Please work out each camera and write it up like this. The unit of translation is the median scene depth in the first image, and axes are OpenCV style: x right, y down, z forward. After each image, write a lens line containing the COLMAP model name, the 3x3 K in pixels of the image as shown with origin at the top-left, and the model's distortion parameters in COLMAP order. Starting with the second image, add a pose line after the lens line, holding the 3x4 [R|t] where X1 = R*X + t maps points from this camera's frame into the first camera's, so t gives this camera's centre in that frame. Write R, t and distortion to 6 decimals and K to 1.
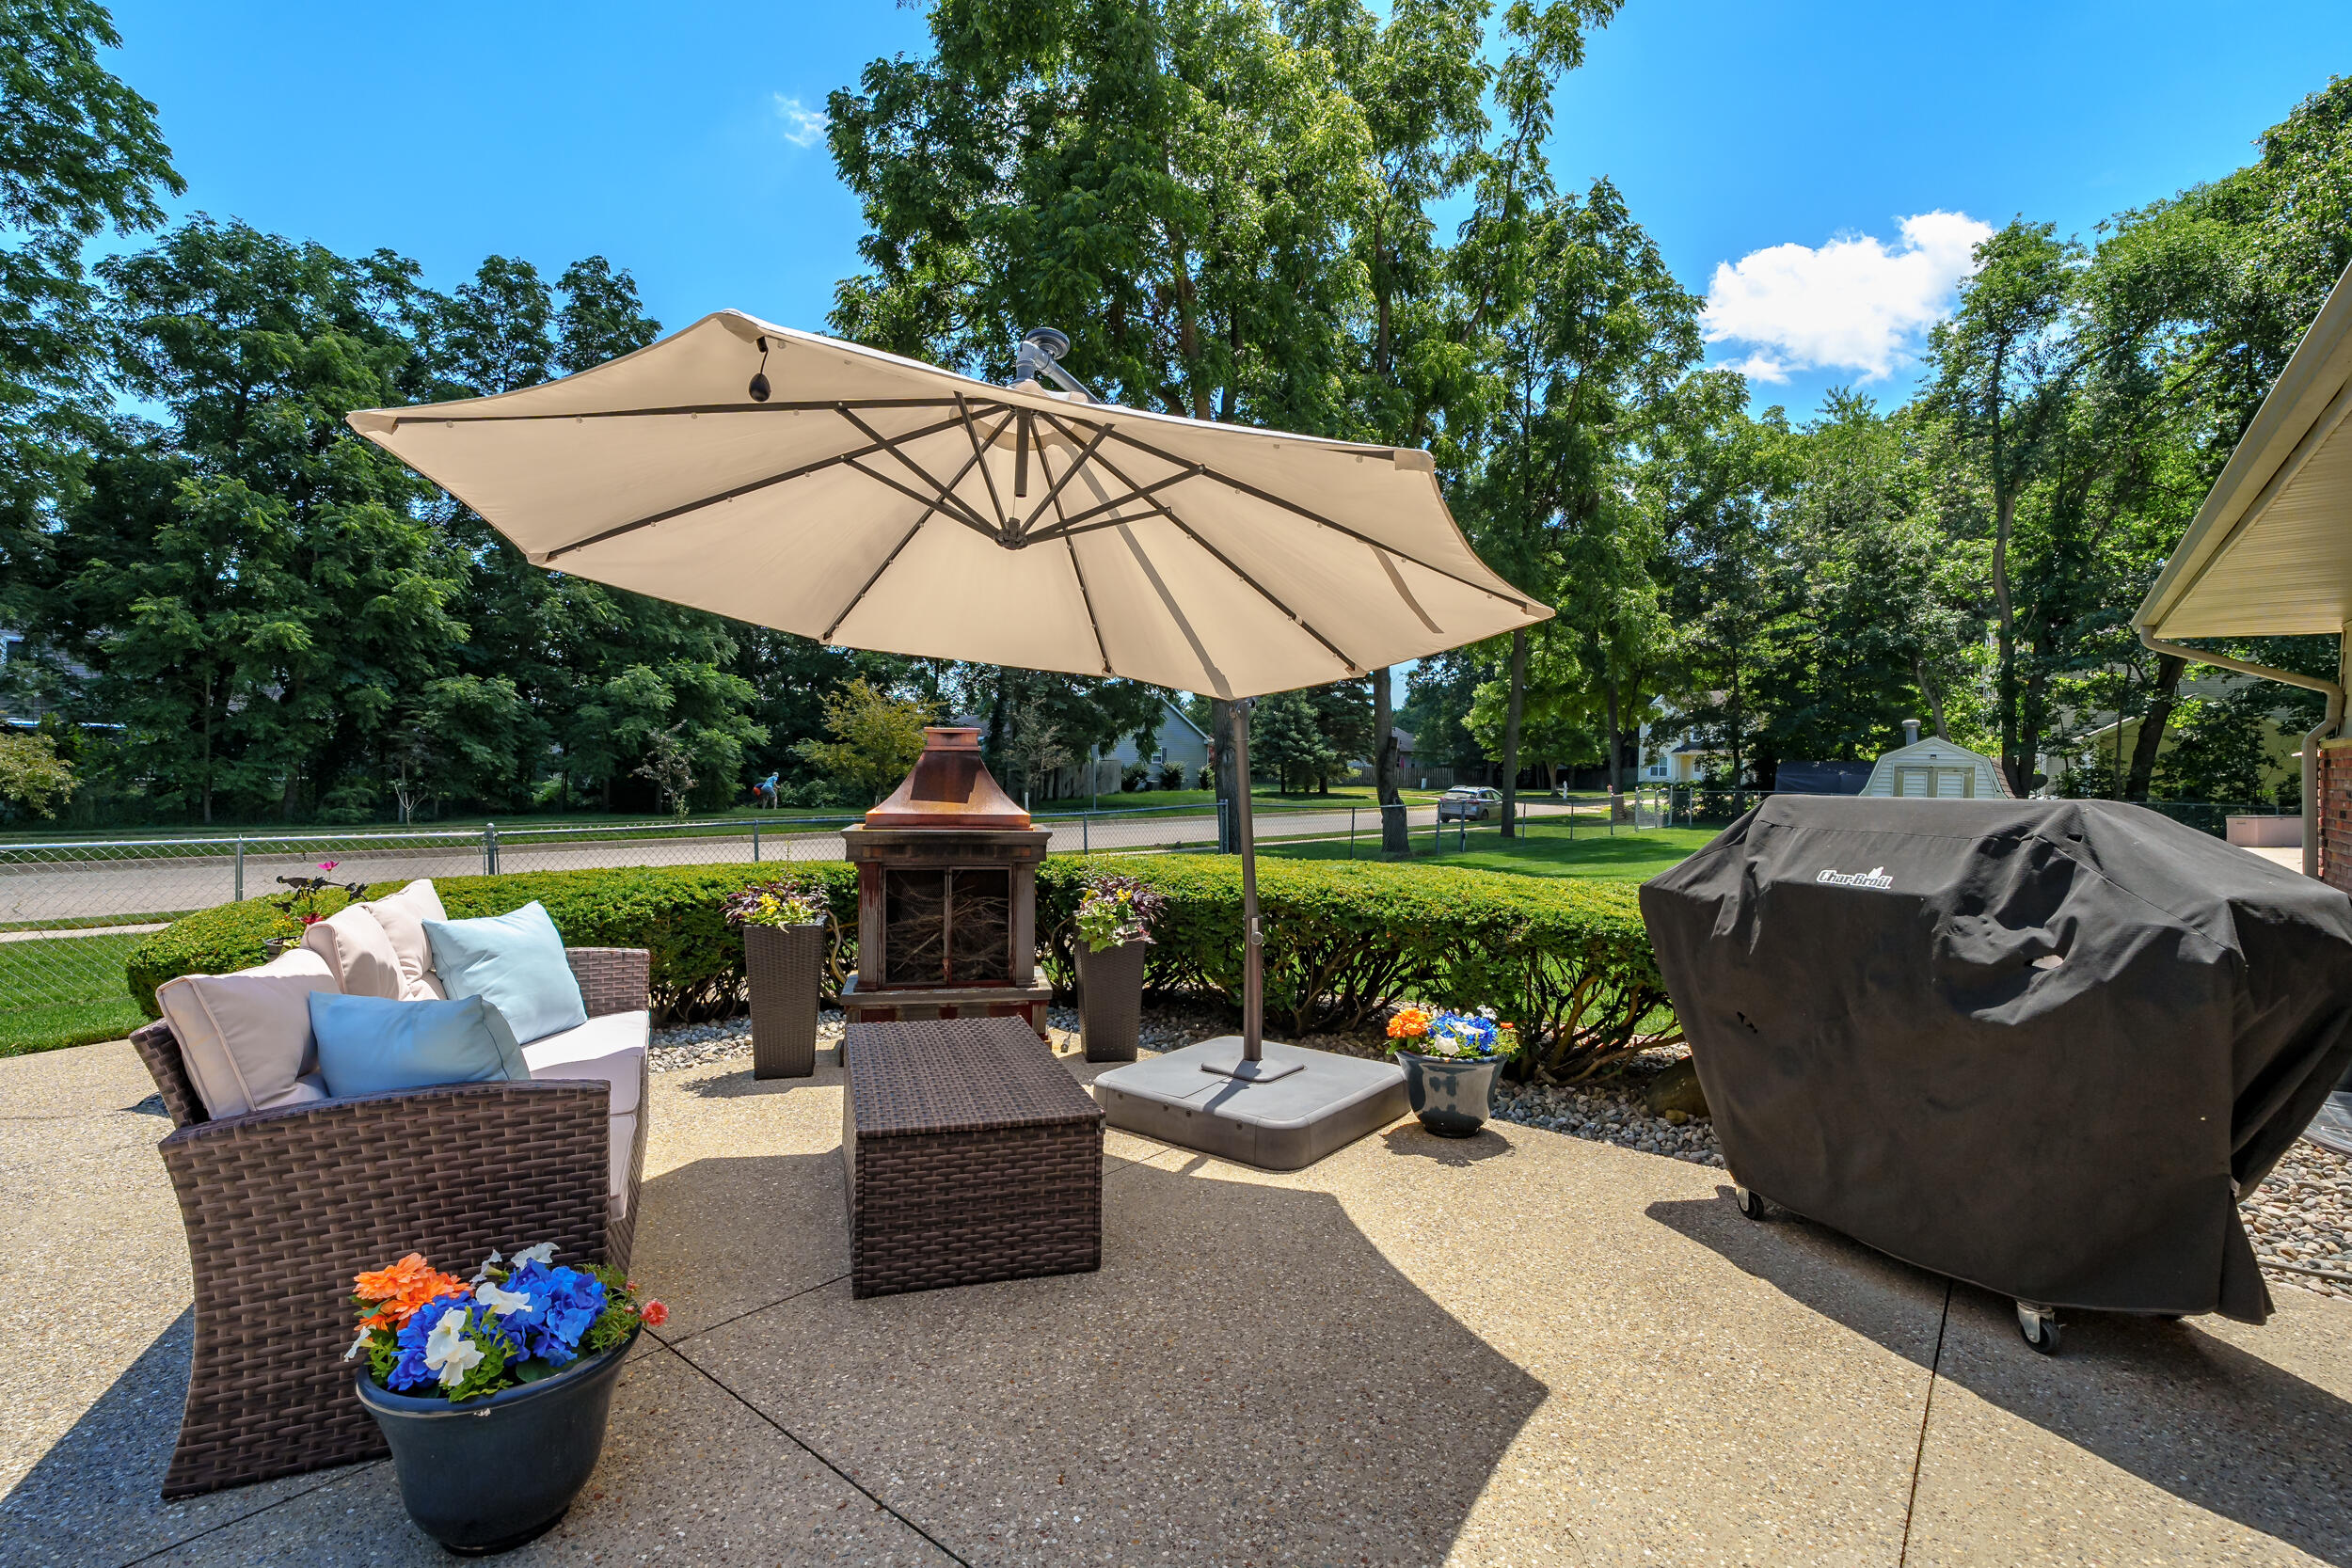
lens RADIAL K [[1079.4, 0, 1177.9], [0, 1079.4, 792.4], [0, 0, 1]] dist [-0.003516, 0.000397]
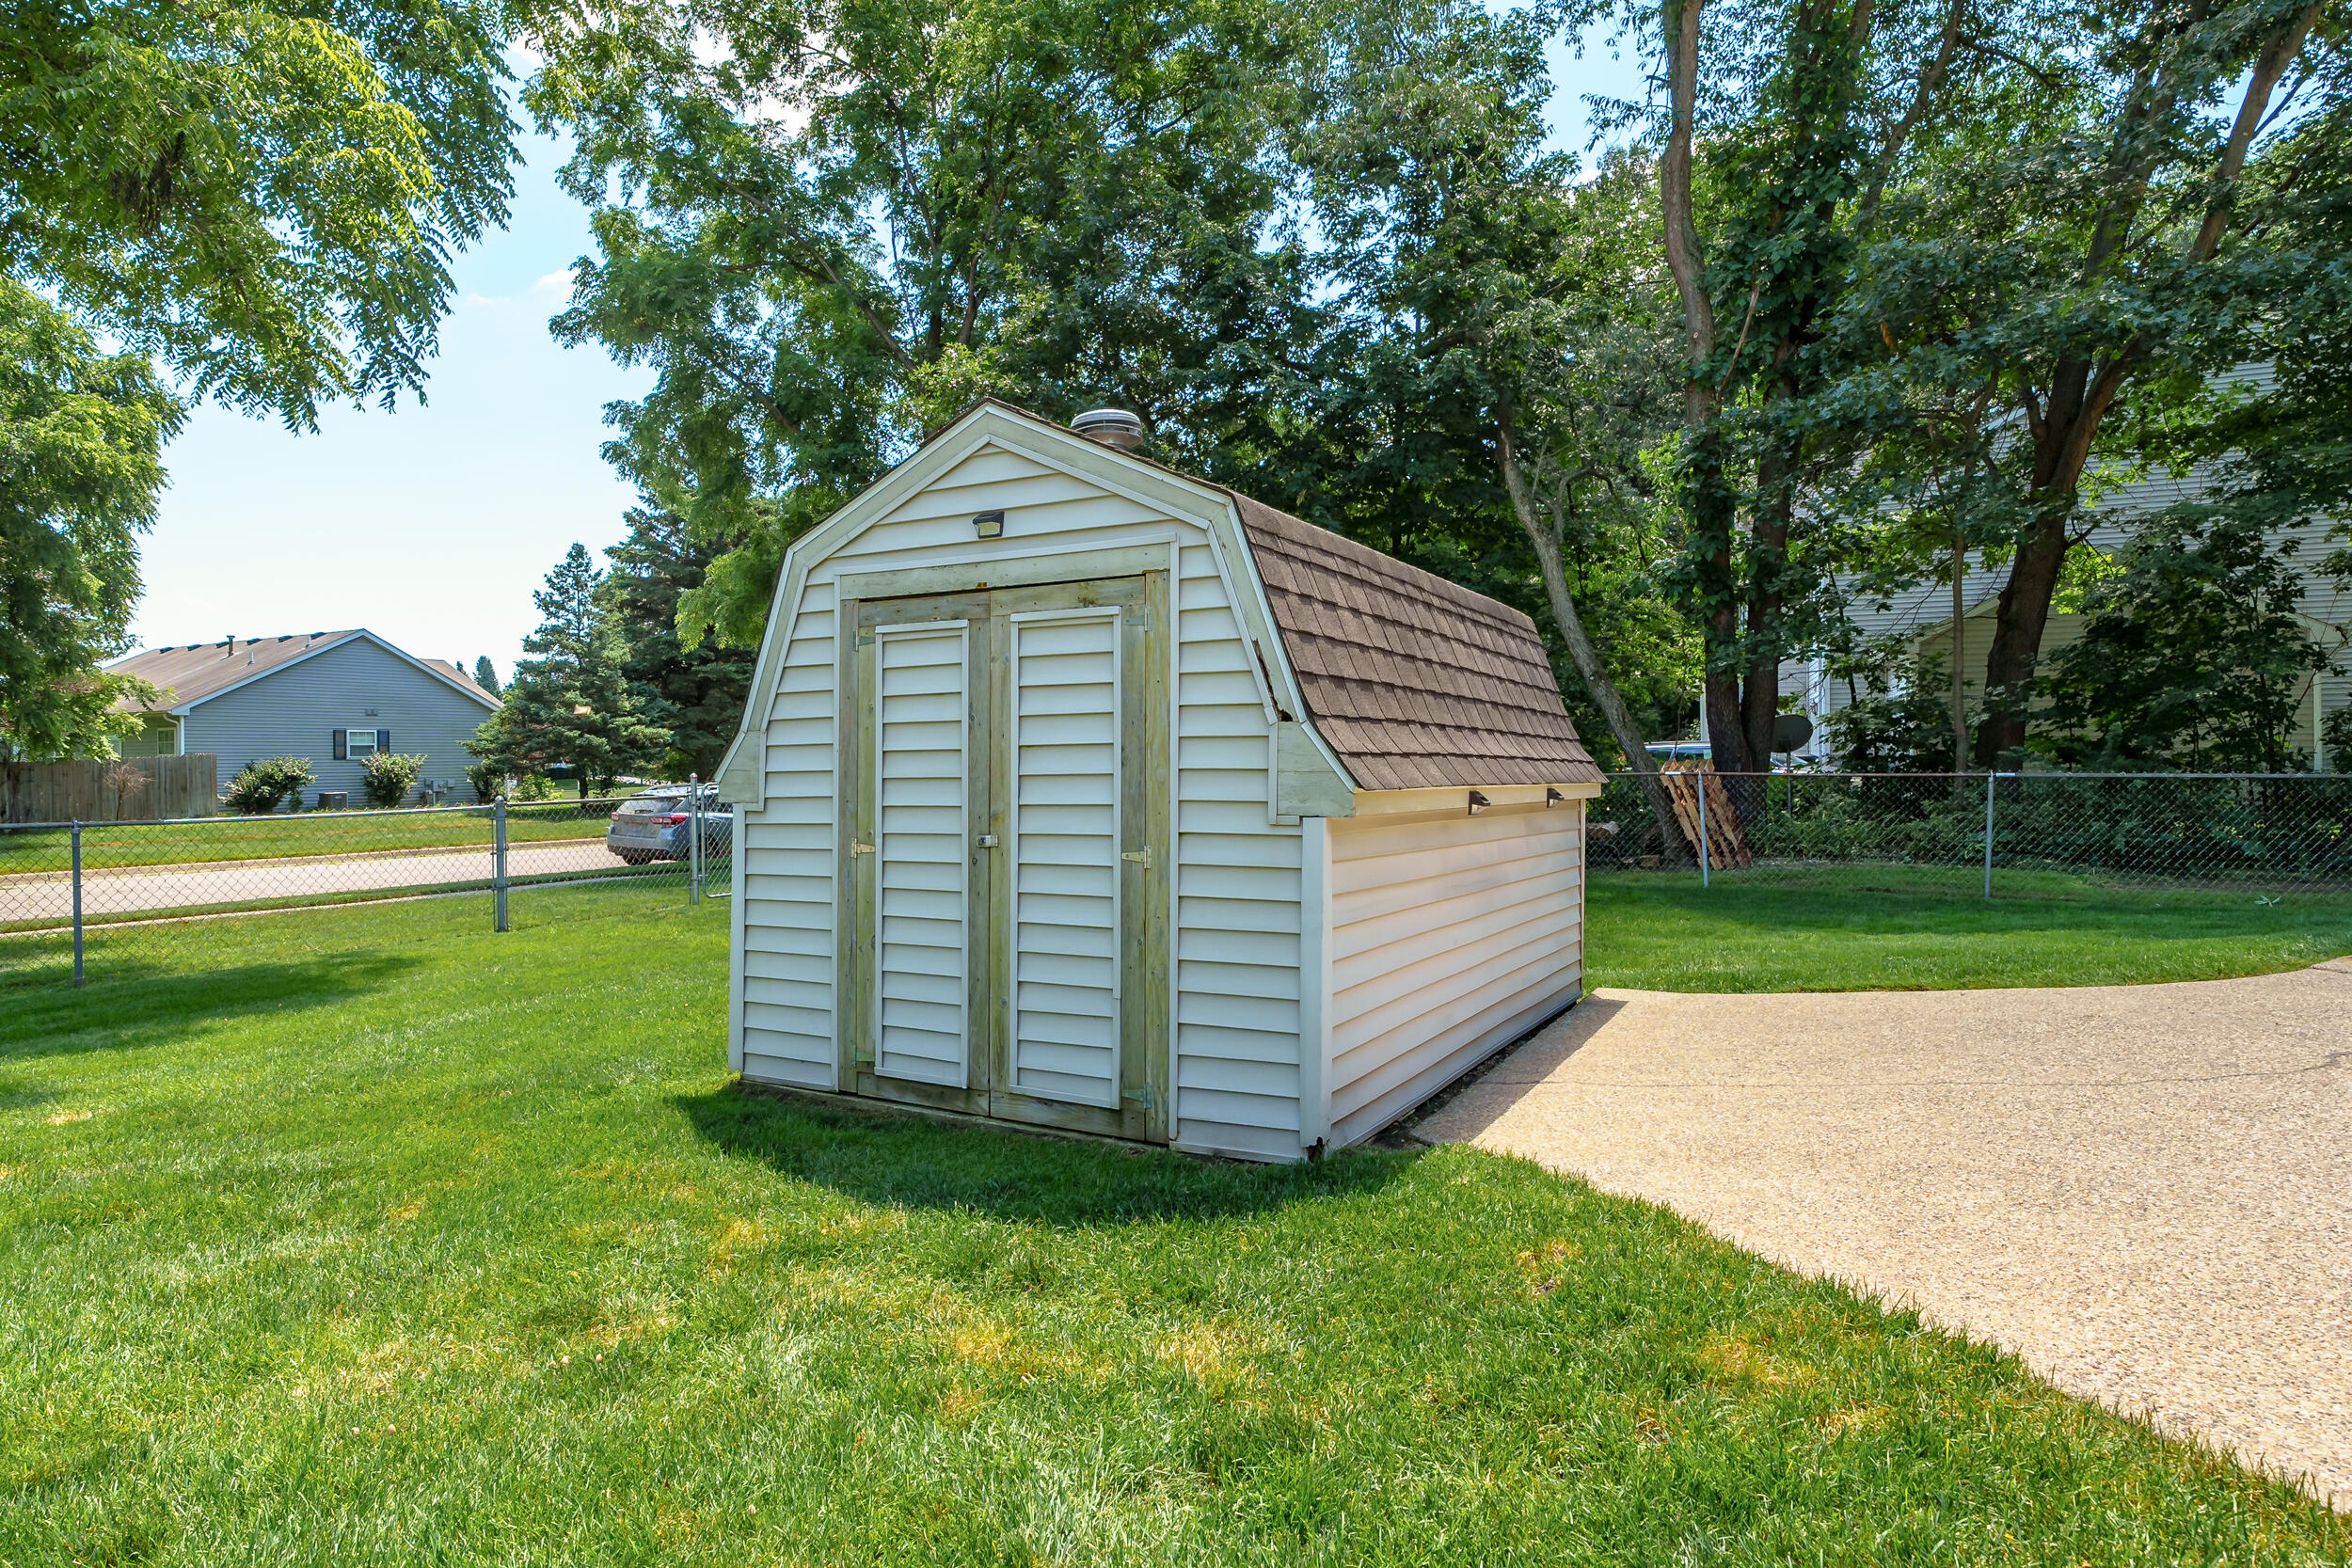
lens RADIAL K [[1296.7, 0, 1176.0], [0, 1296.7, 784.0], [0, 0, 1]] dist [-0.001734, 0.000120]
pose [[0.983996, -0.028179, 0.175948, 0.537153], [0.030158, 0.999508, -0.008584, 0.007754], [-0.175619, 0.013753, 0.984362, 0.618324]]
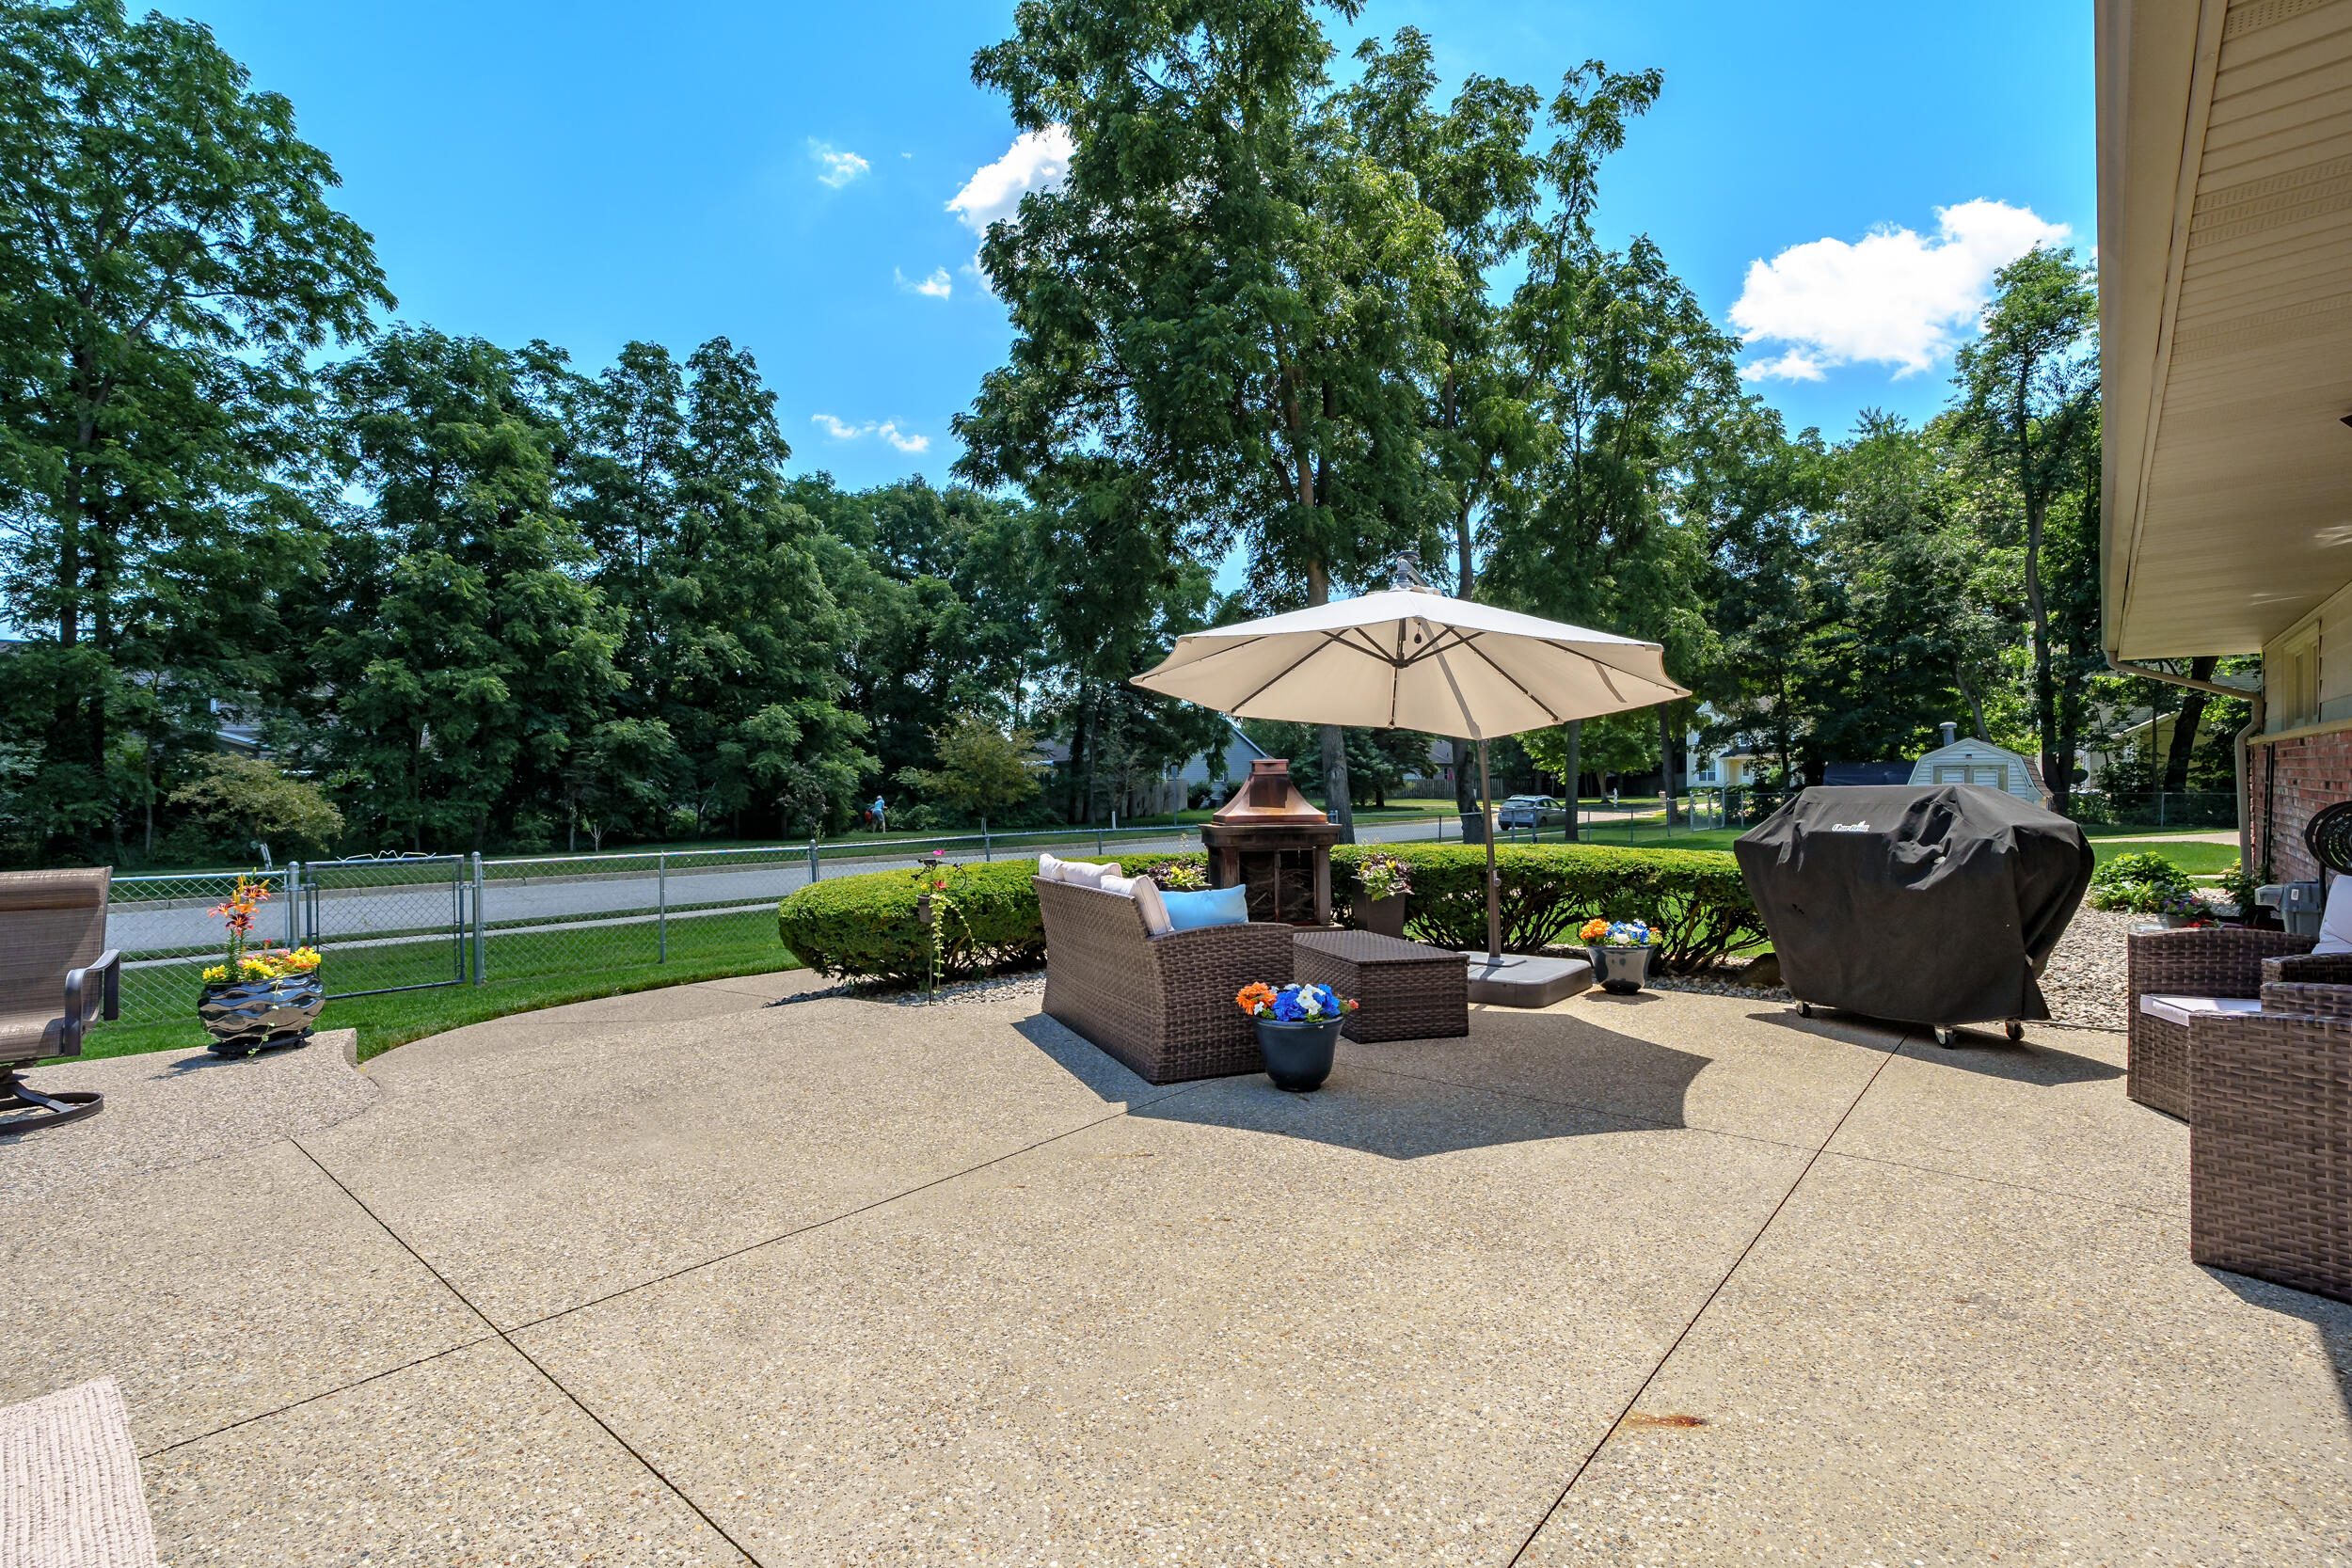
lens RADIAL K [[1079.4, 0, 1177.9], [0, 1079.4, 792.4], [0, 0, 1]] dist [-0.003516, 0.000397]
pose [[0.999046, -0.026081, -0.035014, -0.046242], [0.025486, 0.999525, -0.017348, 0.001657], [0.035450, 0.016439, 0.999236, -0.088394]]
